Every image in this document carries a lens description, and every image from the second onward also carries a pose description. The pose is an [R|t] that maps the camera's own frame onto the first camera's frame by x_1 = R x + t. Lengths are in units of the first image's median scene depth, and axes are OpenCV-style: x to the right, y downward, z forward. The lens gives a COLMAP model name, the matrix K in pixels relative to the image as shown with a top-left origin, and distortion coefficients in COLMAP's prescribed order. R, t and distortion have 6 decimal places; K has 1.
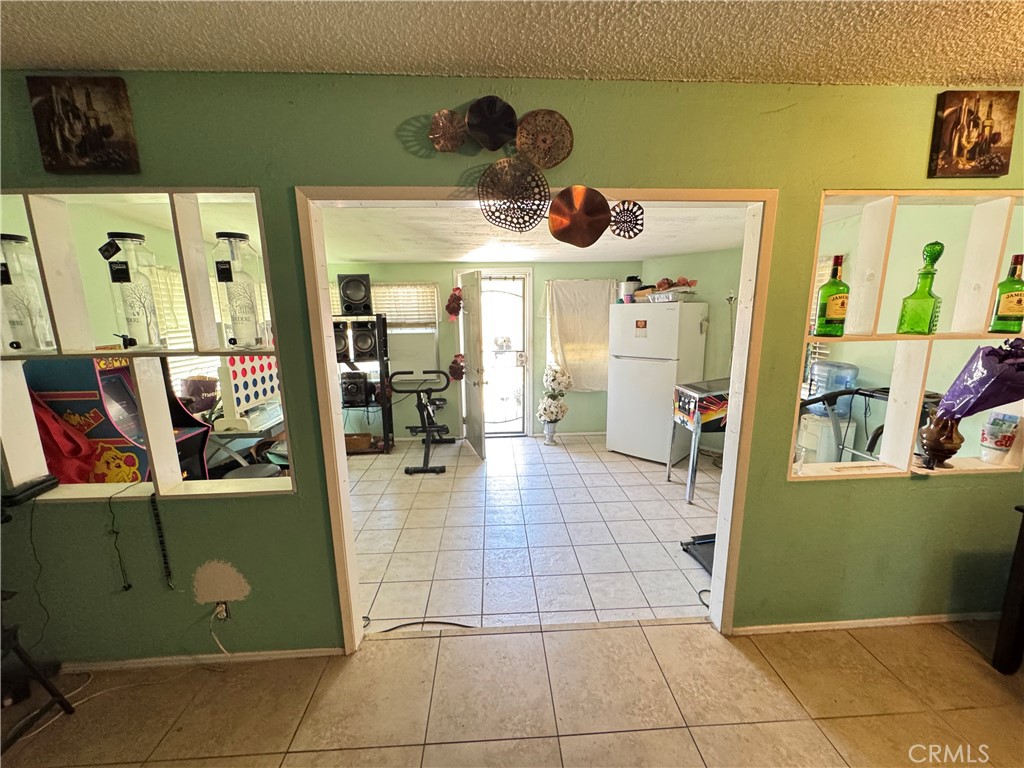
lens RADIAL K [[408.4, 0, 512.0], [0, 408.4, 380.9], [0, 0, 1]] dist [-0.002518, -0.000589]
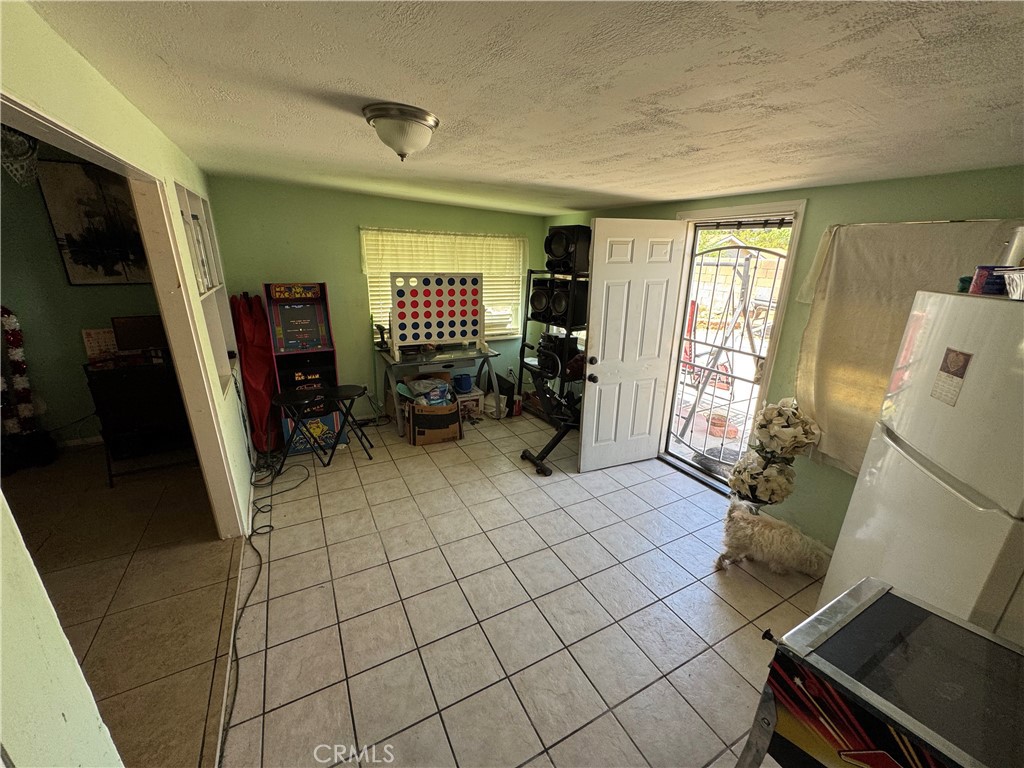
lens RADIAL K [[414.0, 0, 516.7], [0, 414.0, 381.4], [0, 0, 1]] dist [-0.000012, 0.000142]
pose [[0.435239, 0.296871, -0.849962, 1.023261], [-0.193889, 0.952826, 0.233515, -0.304725], [0.879190, 0.063163, 0.472267, 1.226889]]
